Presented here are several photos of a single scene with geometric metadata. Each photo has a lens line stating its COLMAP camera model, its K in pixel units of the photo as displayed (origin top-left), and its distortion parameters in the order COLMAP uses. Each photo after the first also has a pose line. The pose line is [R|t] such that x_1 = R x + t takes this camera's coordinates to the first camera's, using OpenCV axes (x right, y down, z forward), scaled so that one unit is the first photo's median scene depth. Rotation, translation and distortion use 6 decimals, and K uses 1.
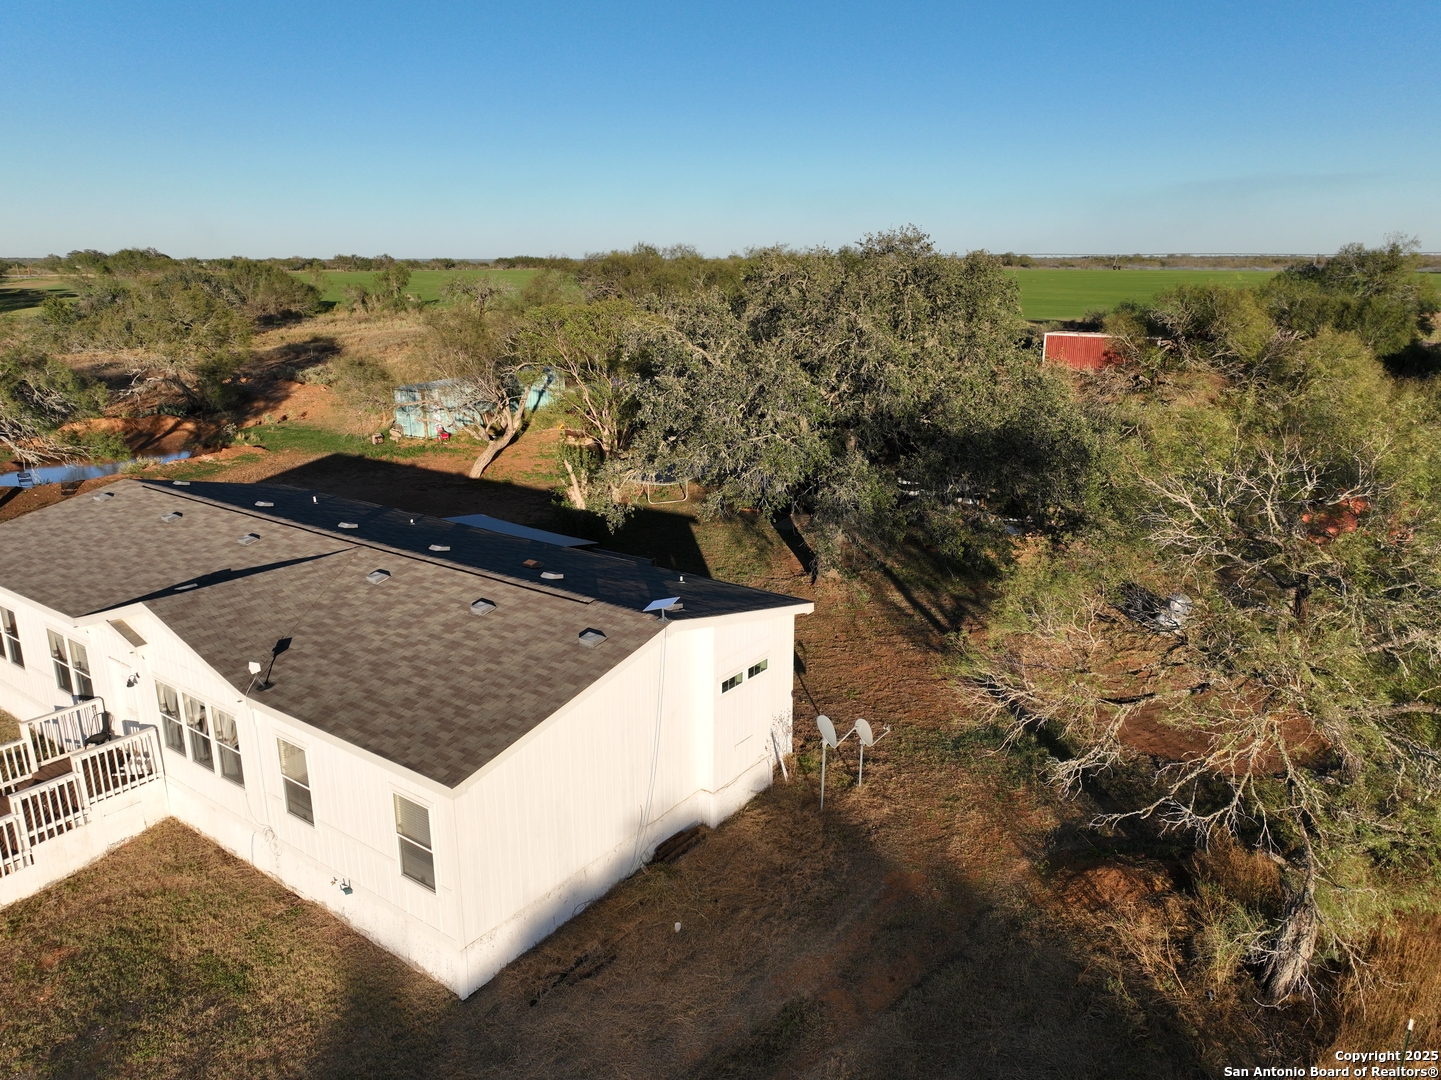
lens RADIAL K [[998.5, 0, 720.7], [0, 998.5, 541.1], [0, 0, 1]] dist [-0.006125, 0.007994]
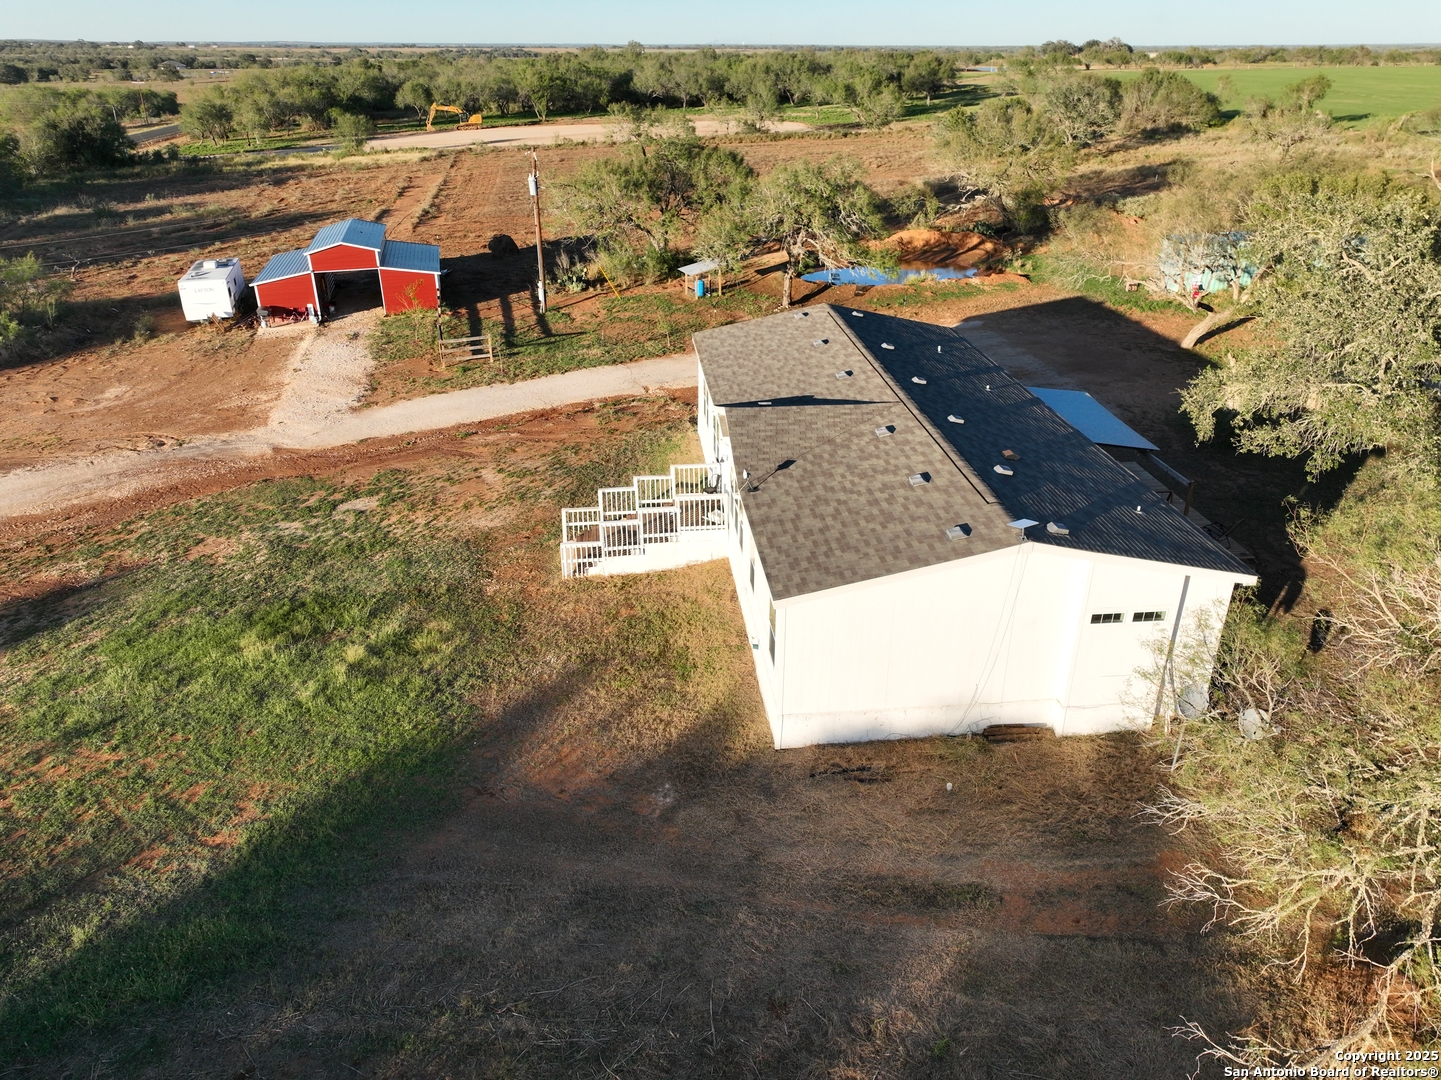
lens RADIAL K [[998.5, 0, 718.5], [0, 998.5, 539.9], [0, 0, 1]] dist [-0.006125, 0.007994]
pose [[0.667515, 0.326783, -0.669056, 0.398046], [-0.201295, 0.944289, 0.260383, -0.120246], [0.716871, -0.039132, 0.696107, -0.006422]]
